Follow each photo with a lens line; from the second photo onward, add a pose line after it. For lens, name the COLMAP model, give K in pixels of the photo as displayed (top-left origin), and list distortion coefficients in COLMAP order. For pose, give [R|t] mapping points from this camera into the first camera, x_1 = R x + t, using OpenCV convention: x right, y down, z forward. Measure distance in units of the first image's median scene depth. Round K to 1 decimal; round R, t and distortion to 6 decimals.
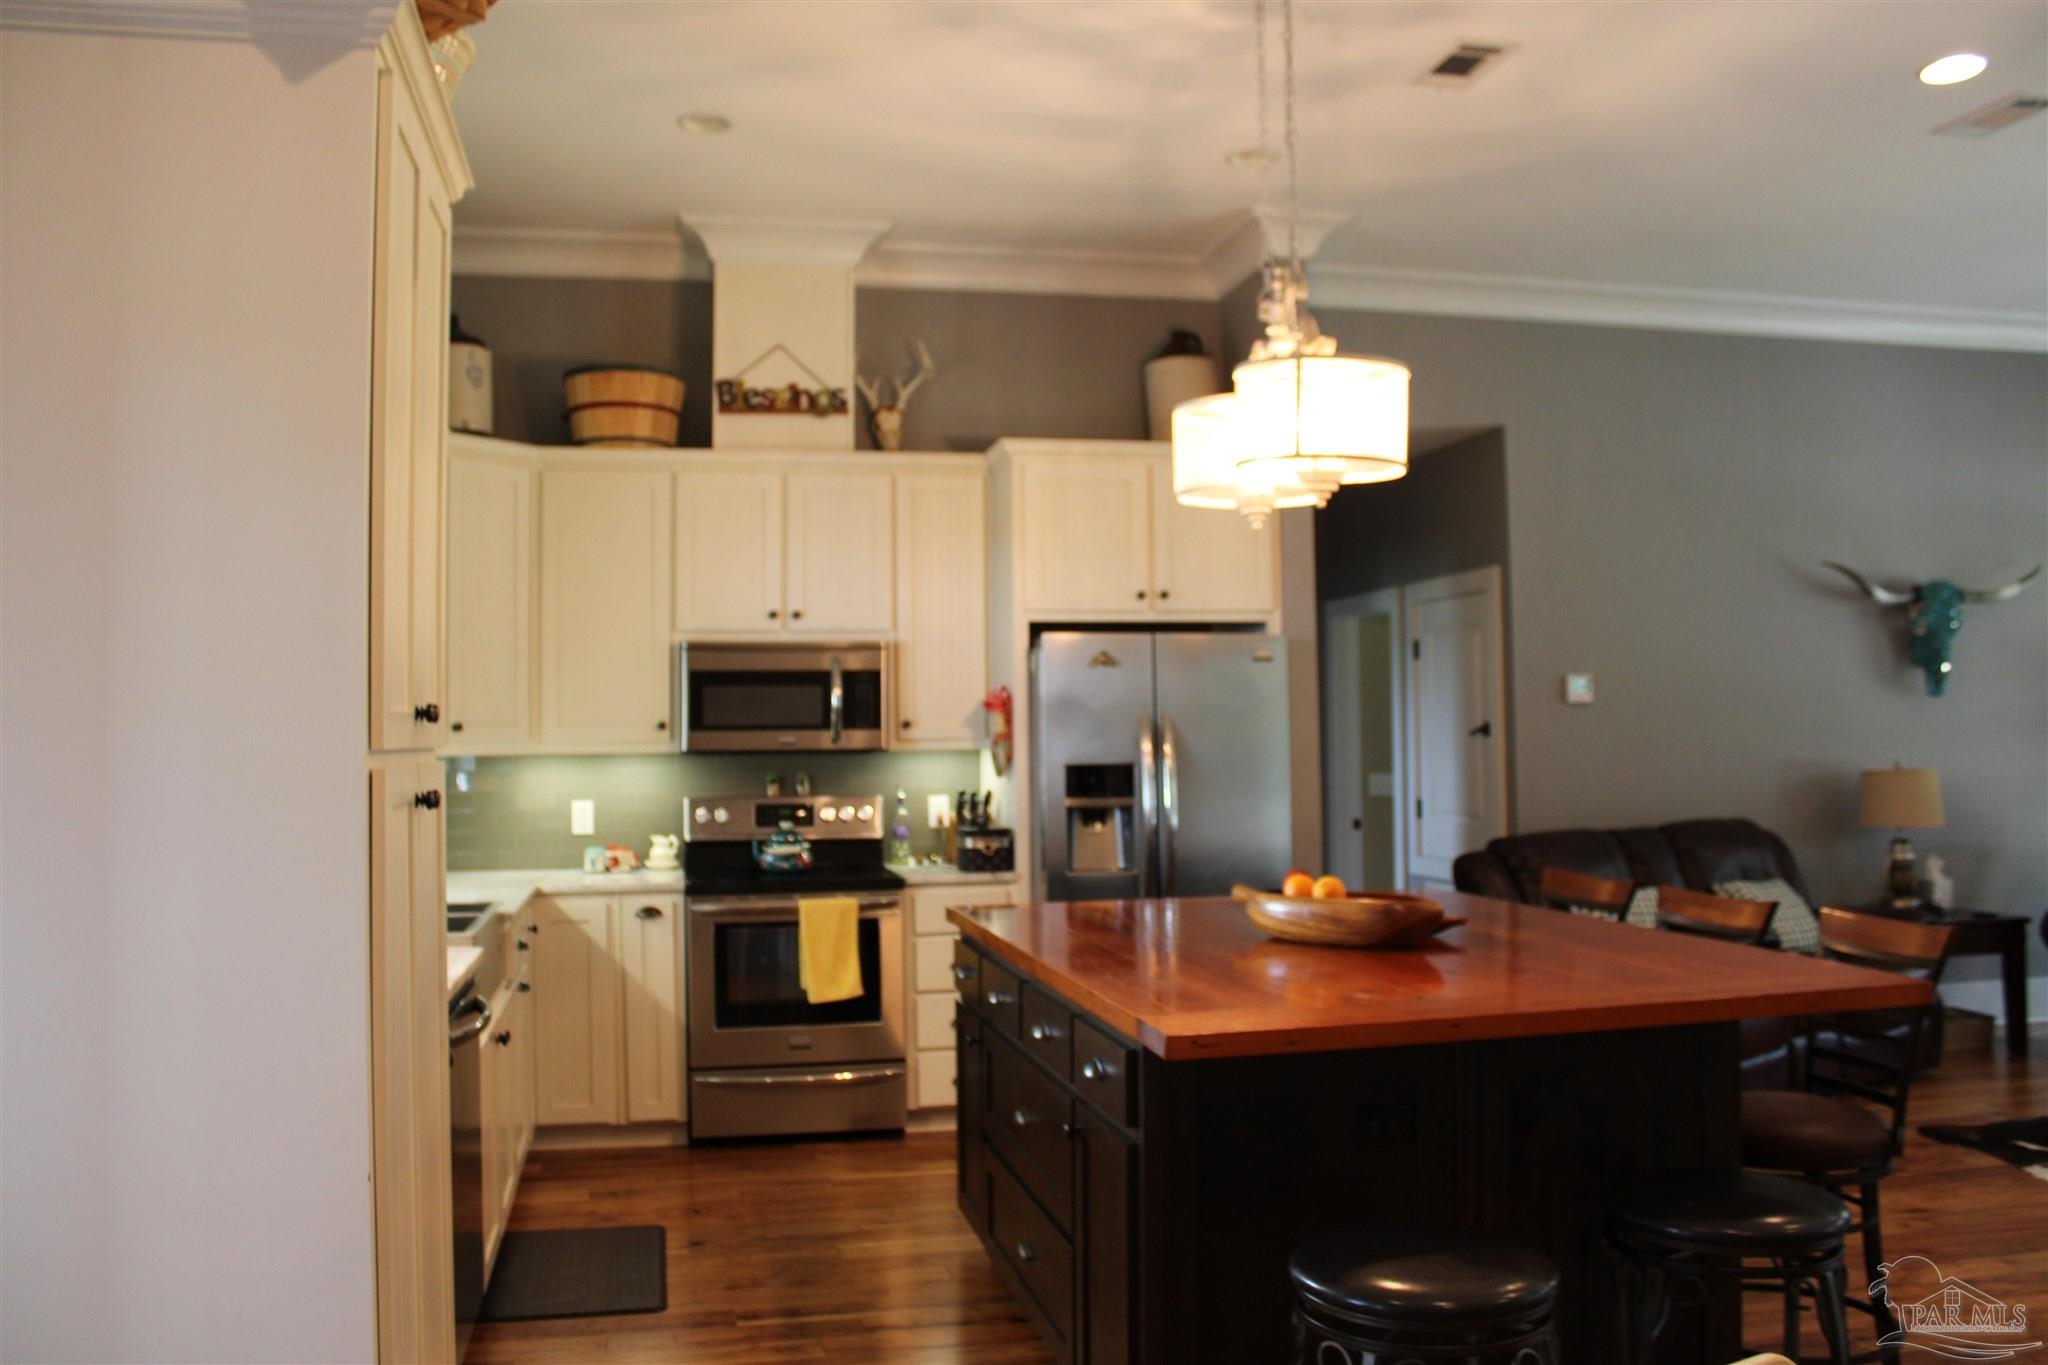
lens RADIAL K [[1705.0, 0, 1023.6], [0, 1705.0, 686.5], [0, 0, 1]] dist [-0.145906, 0.099665]
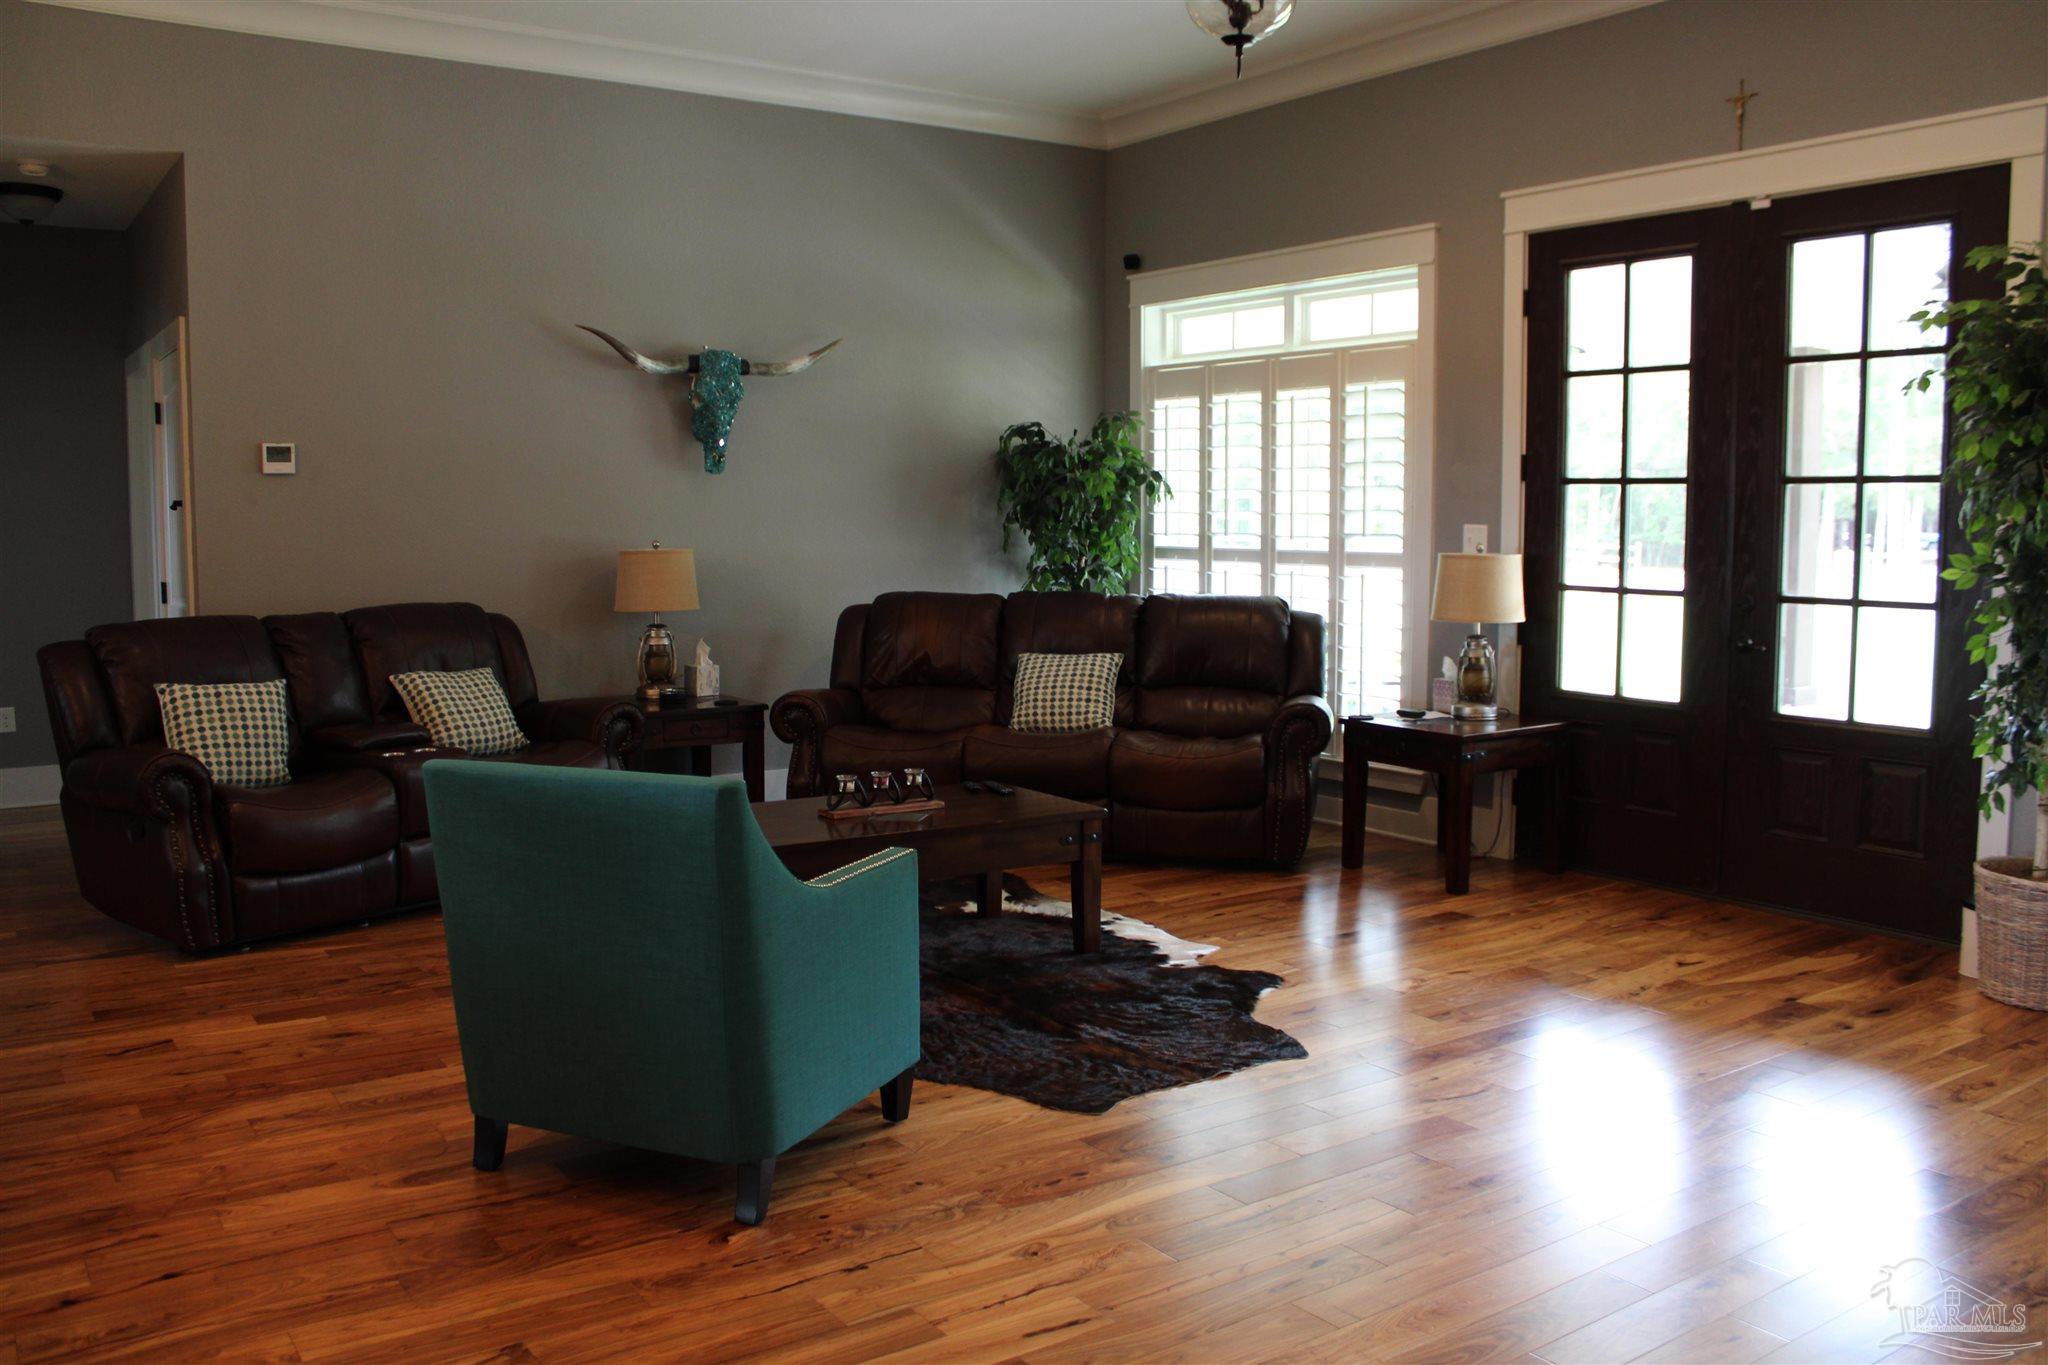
lens RADIAL K [[1705.0, 0, 1008.9], [0, 1705.0, 681.8], [0, 0, 1]] dist [-0.145906, 0.099665]
pose [[0.929315, -0.024897, 0.368448, 0.365528], [-0.019000, 0.993180, 0.115033, 0.010268], [-0.368799, -0.113902, 0.922504, 0.027246]]
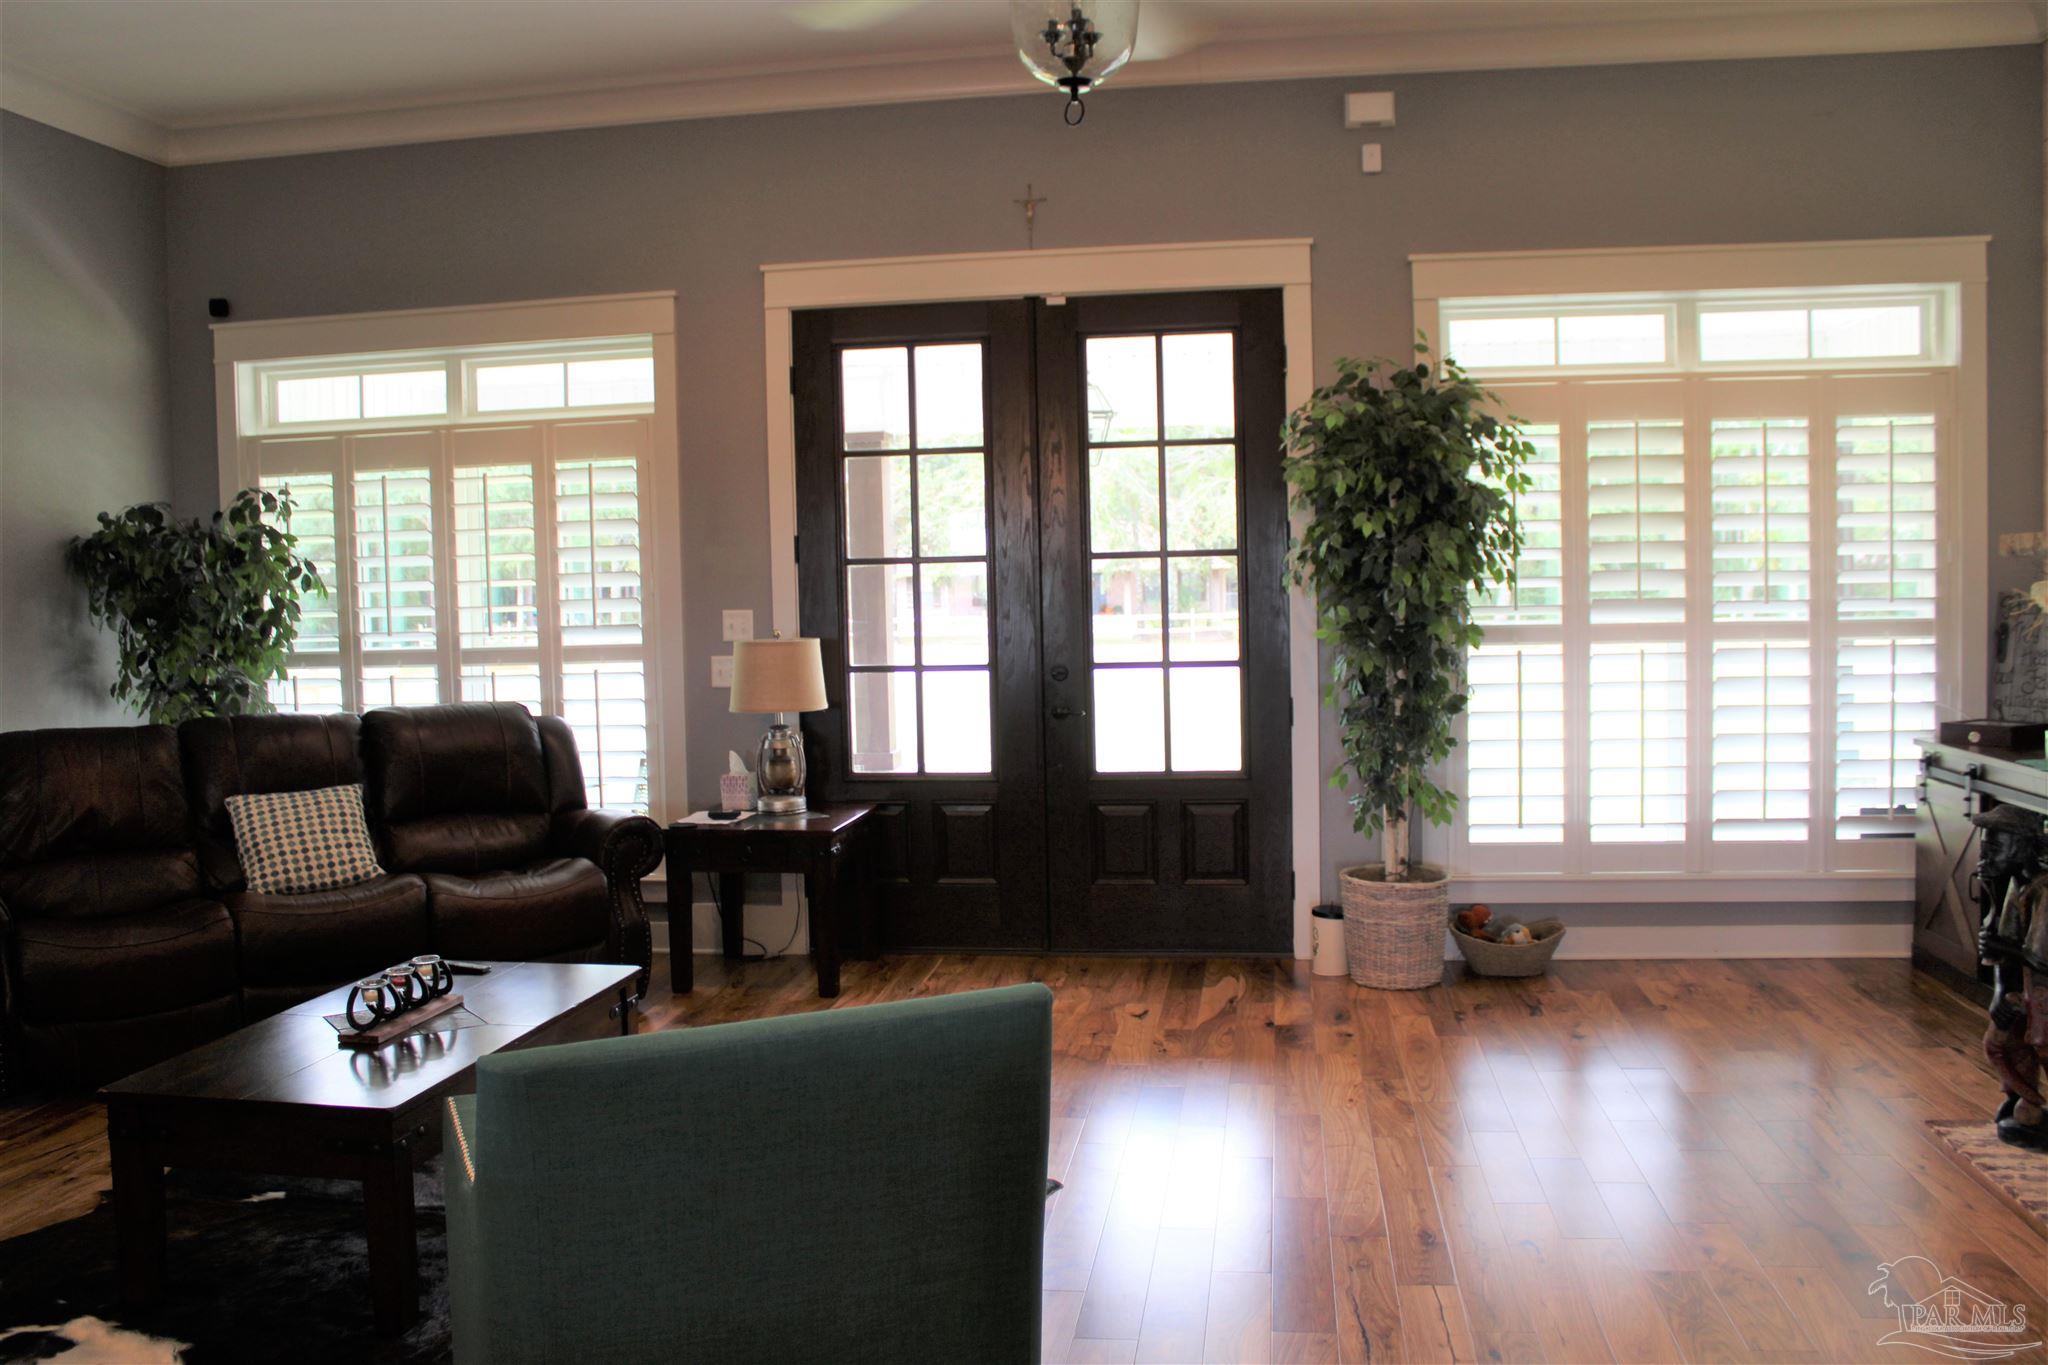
lens RADIAL K [[1705.0, 0, 1016.6], [0, 1705.0, 675.2], [0, 0, 1]] dist [-0.145906, 0.099665]
pose [[0.365638, -0.049435, 0.929443, 0.156623], [0.000836, 0.998606, 0.052785, 0.013713], [-0.930757, -0.018523, 0.365169, 0.364187]]
